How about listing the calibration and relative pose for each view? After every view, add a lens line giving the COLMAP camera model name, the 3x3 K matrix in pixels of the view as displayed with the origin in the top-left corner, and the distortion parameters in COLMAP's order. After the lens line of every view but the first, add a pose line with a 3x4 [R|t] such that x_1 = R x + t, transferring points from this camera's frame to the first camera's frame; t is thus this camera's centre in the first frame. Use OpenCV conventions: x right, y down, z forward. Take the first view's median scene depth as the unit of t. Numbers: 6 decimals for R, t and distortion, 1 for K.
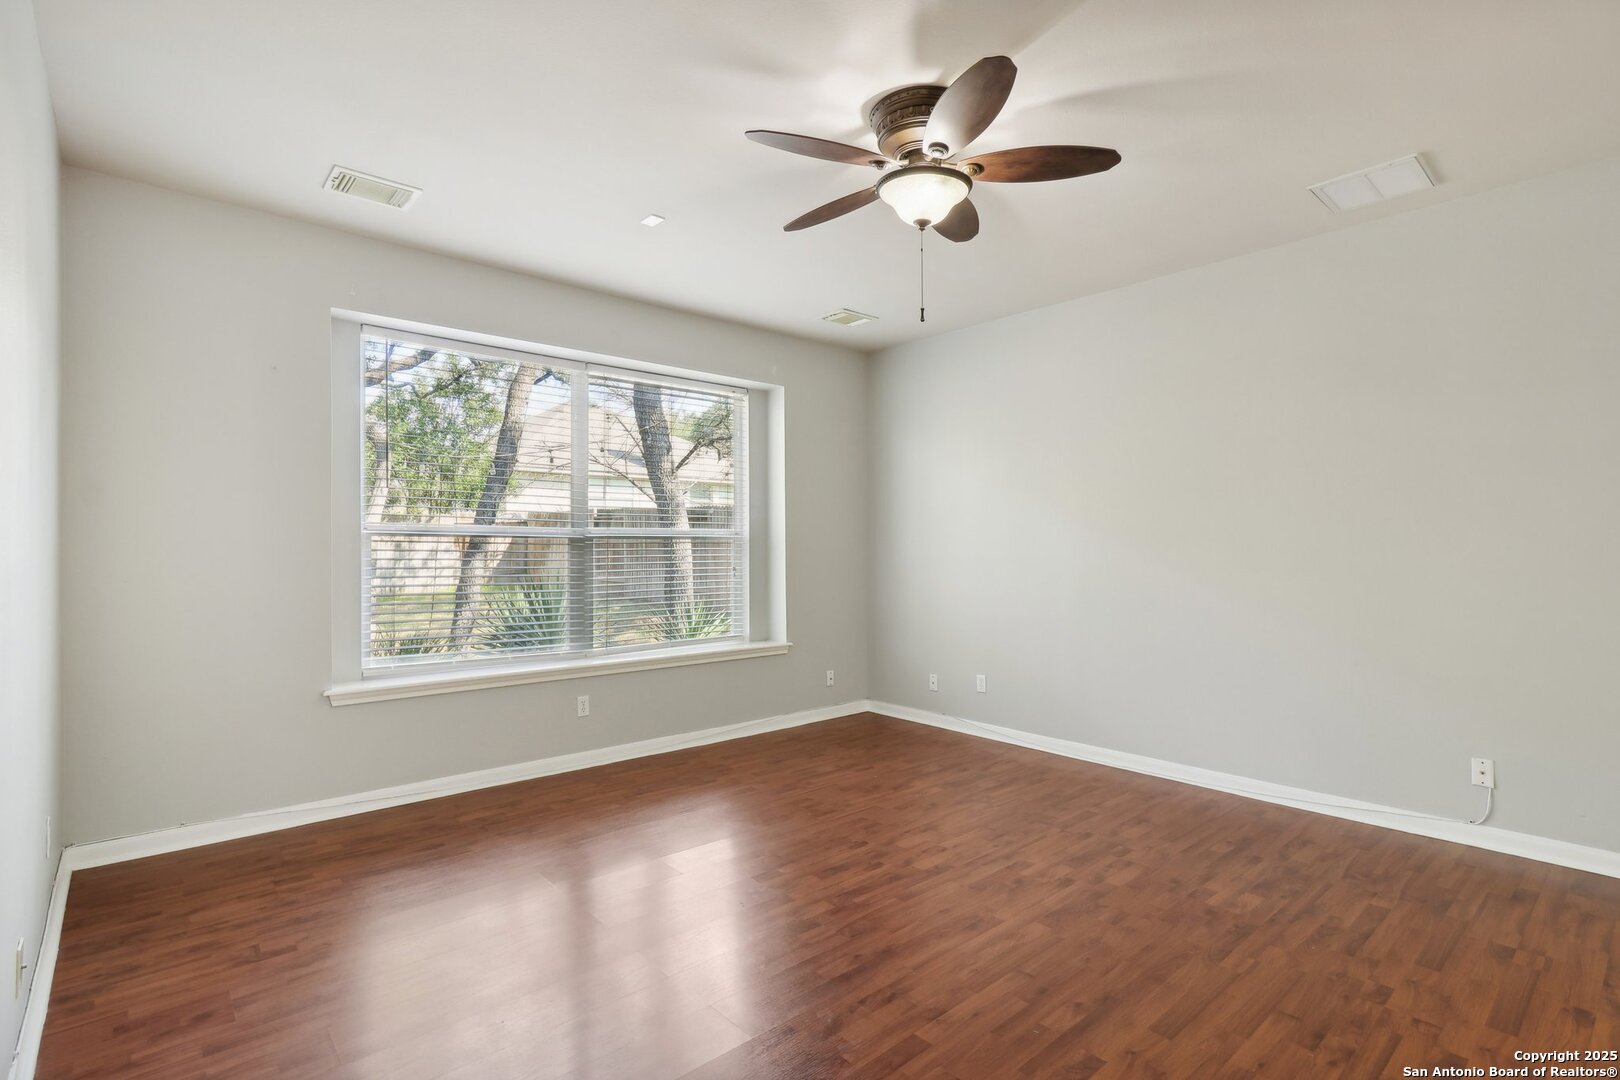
lens RADIAL K [[773.4, 0, 818.5], [0, 773.4, 537.1], [0, 0, 1]] dist [-0.001787, -0.000692]
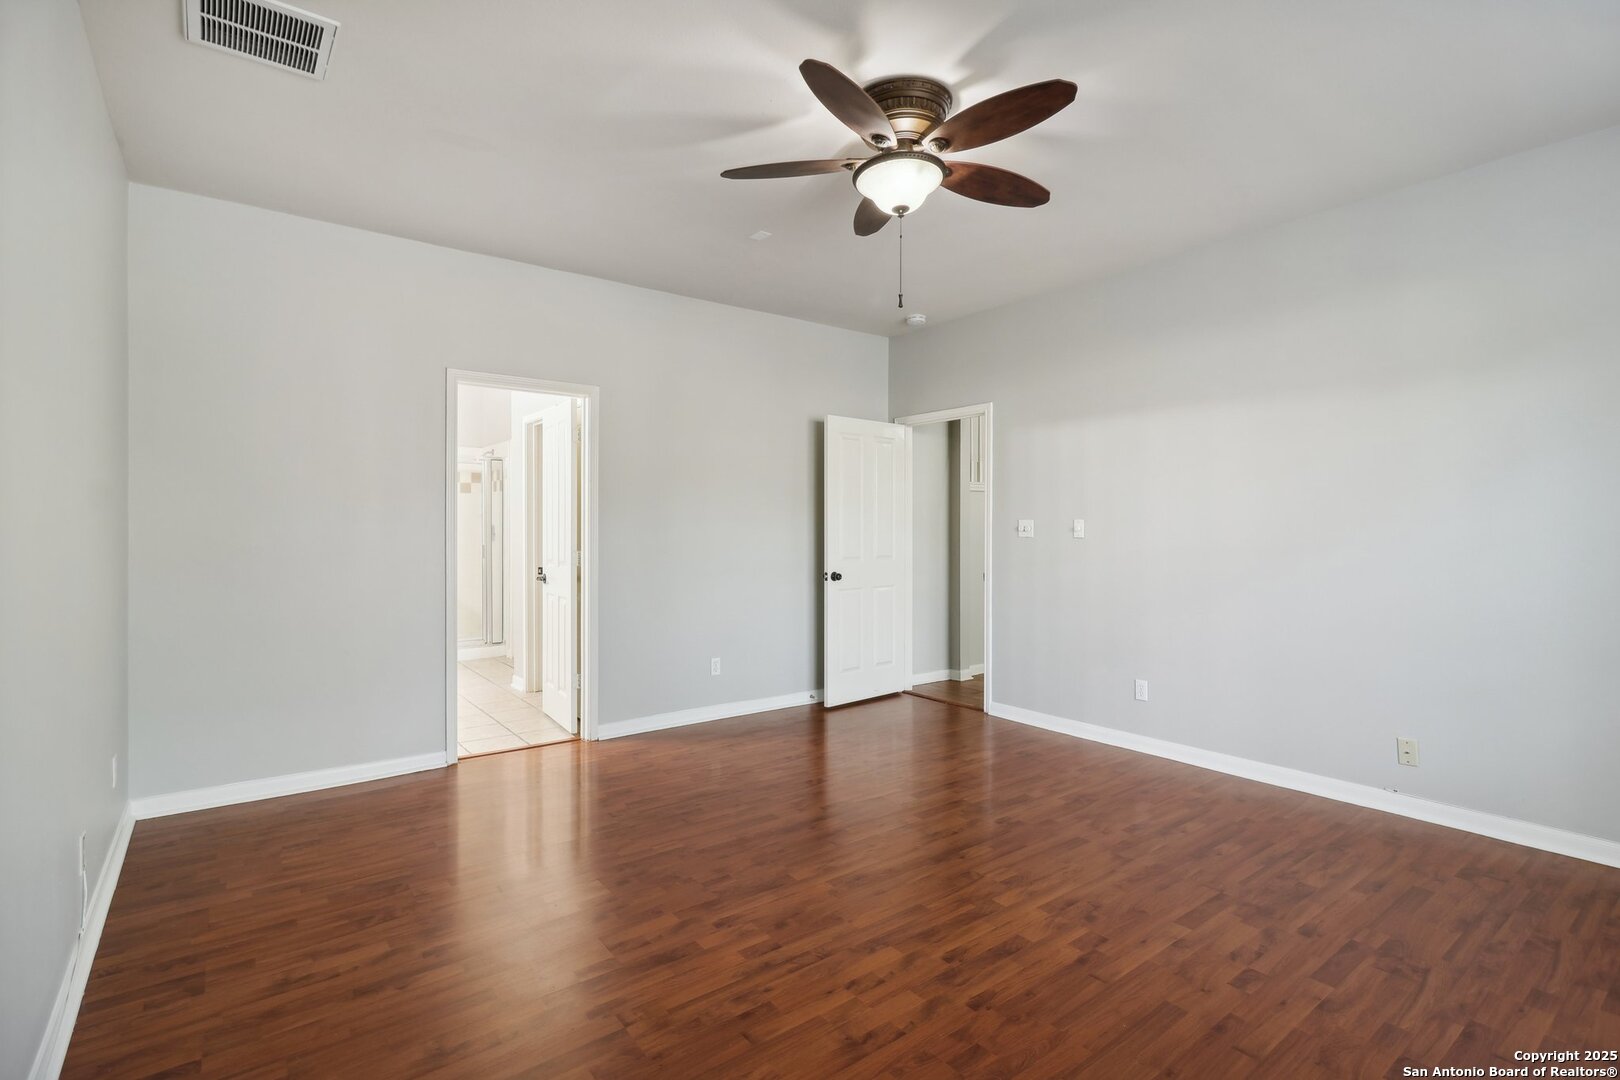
lens RADIAL K [[773.4, 0, 804.3], [0, 773.4, 535.0], [0, 0, 1]] dist [-0.001787, -0.000692]
pose [[-0.996266, 0.003773, 0.086250, 0.120976], [0.003598, 0.999991, -0.002180, 0.015743], [-0.086258, -0.001861, -0.996271, 1.406855]]
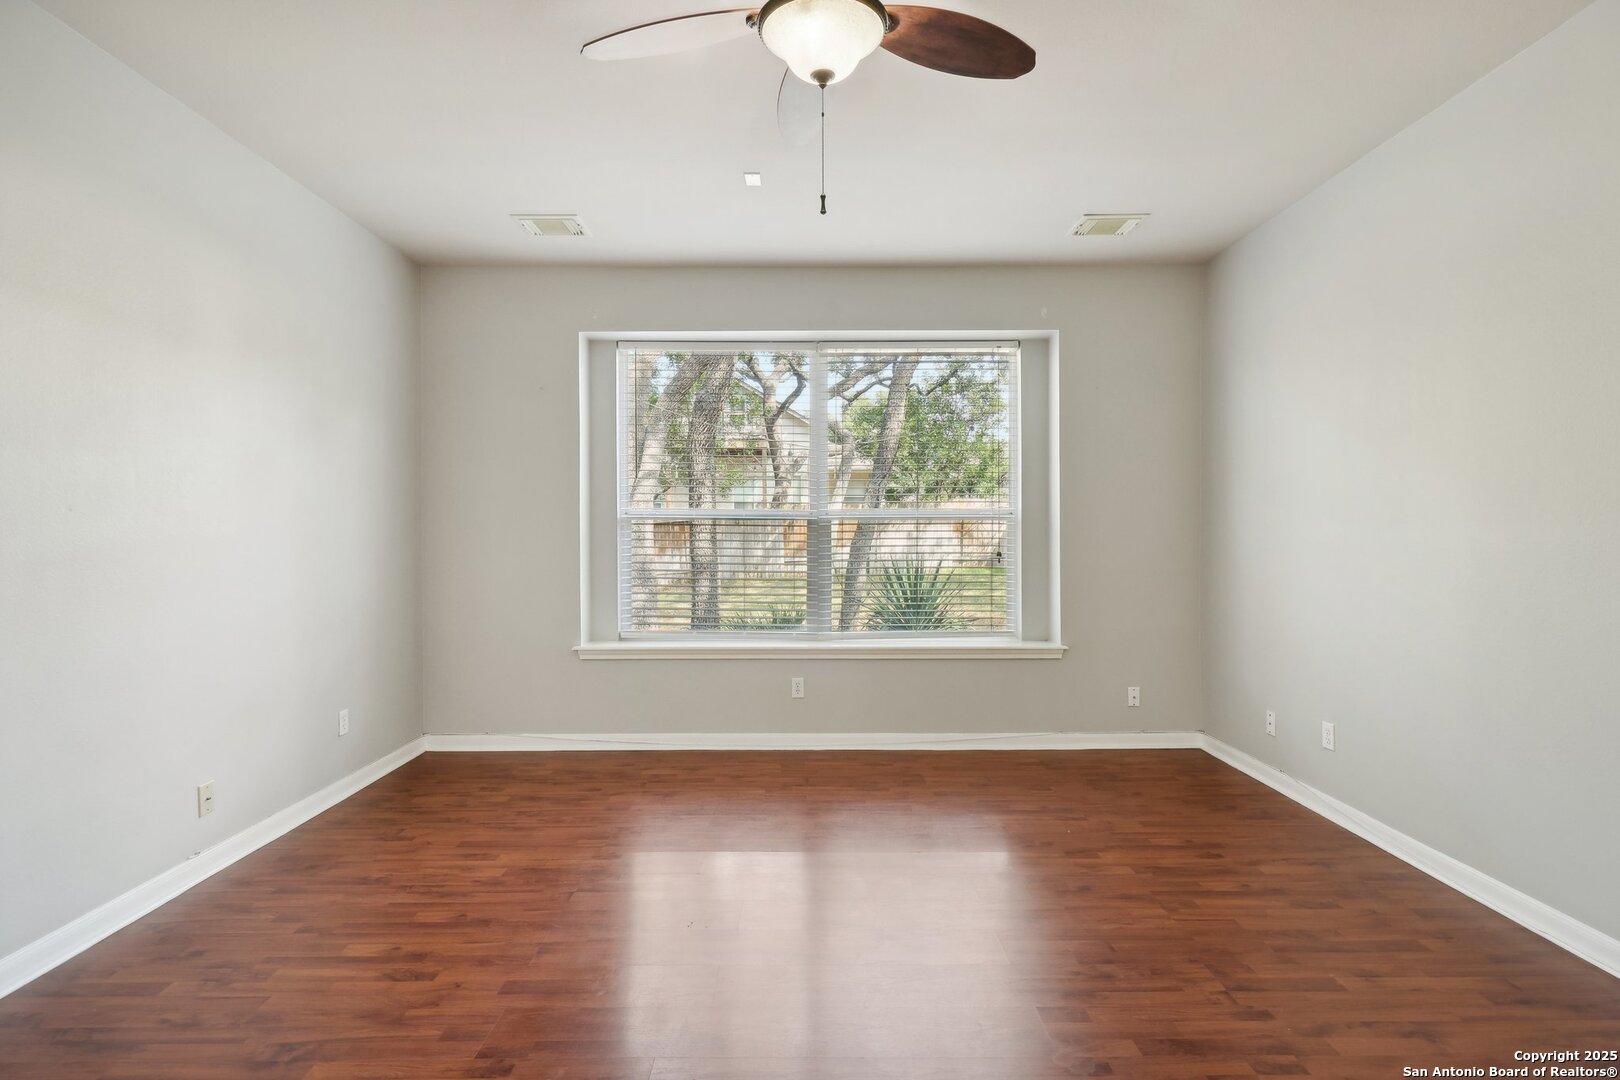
lens RADIAL K [[773.4, 0, 805.4], [0, 773.4, 540.5], [0, 0, 1]] dist [-0.001787, -0.000692]
pose [[0.749429, 0.005591, -0.662061, 0.421724], [0.010124, 0.999751, 0.019903, 0.009905], [0.662008, -0.021619, 0.749185, 0.303984]]
